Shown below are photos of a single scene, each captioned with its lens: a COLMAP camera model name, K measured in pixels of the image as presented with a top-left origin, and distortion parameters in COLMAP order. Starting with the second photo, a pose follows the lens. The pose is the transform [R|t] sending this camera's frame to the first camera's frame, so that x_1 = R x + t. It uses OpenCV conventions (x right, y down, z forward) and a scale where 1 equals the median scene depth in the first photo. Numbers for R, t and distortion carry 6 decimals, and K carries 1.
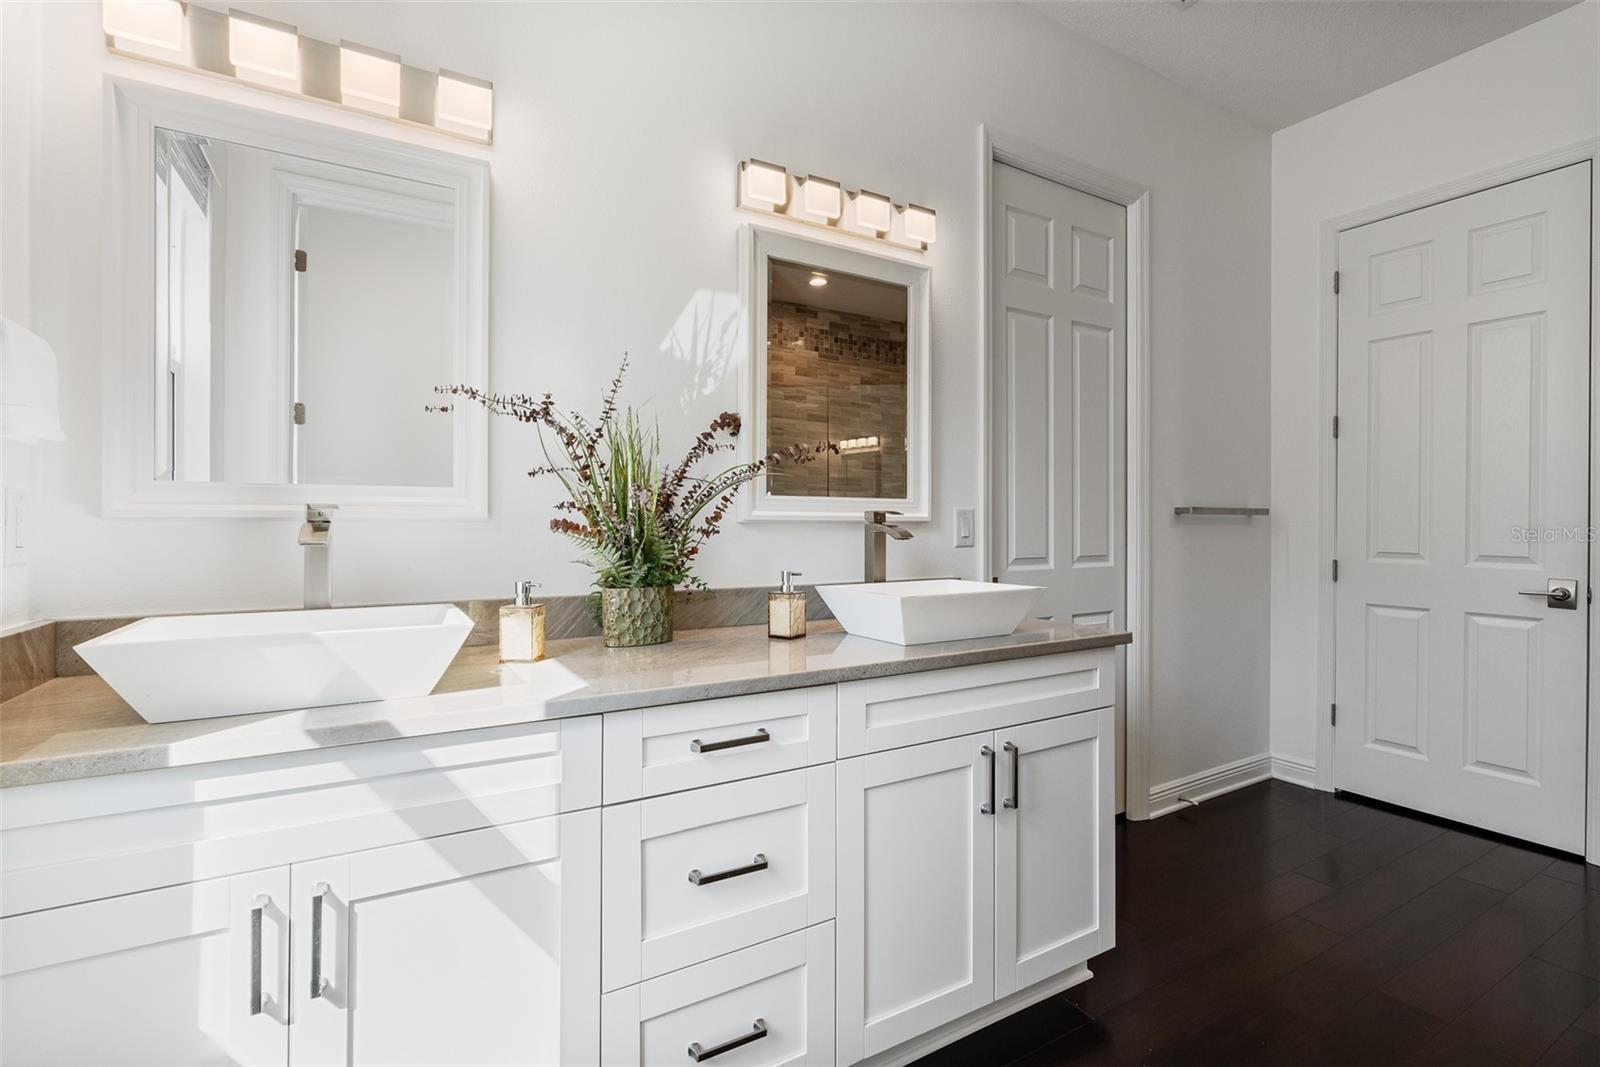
lens RADIAL K [[729.9, 0, 804.2], [0, 729.9, 531.5], [0, 0, 1]] dist [-0.007550, 0.002784]
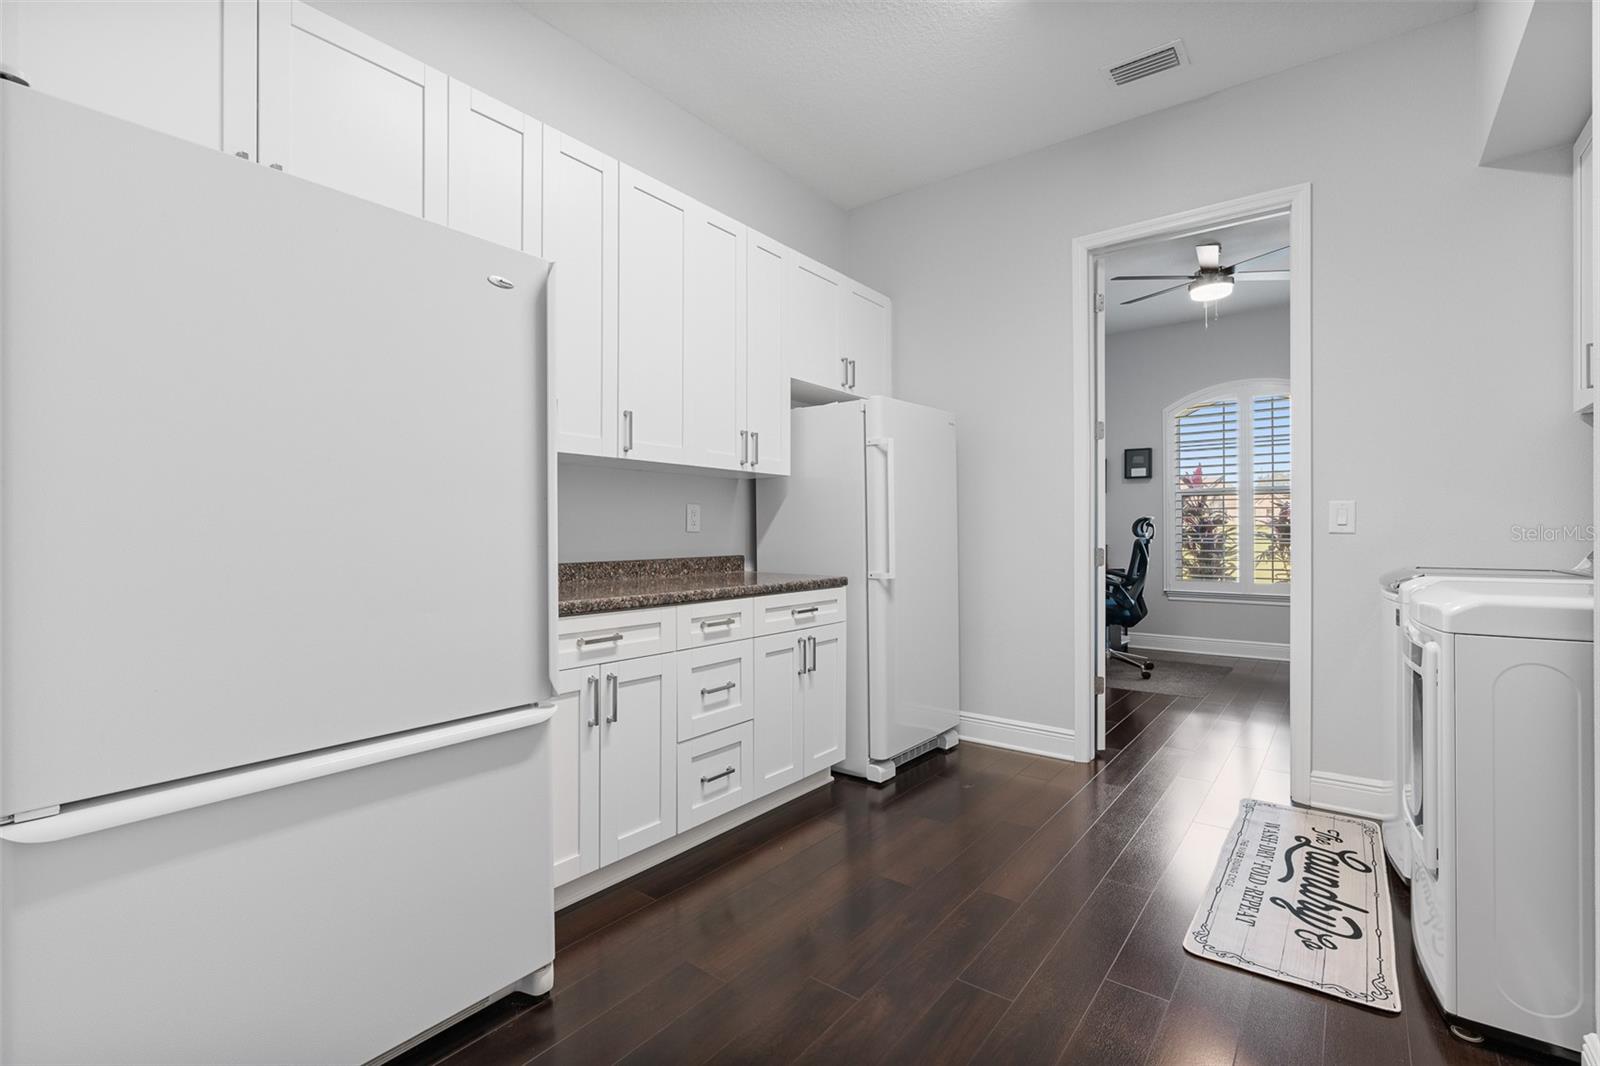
lens RADIAL K [[729.9, 0, 796.3], [0, 729.9, 525.5], [0, 0, 1]] dist [-0.007550, 0.002784]
pose [[0.924943, -0.002425, 0.380097, -0.353402], [0.004597, 0.999978, -0.004807, 0.020193], [-0.380077, 0.006194, 0.924934, -0.532537]]
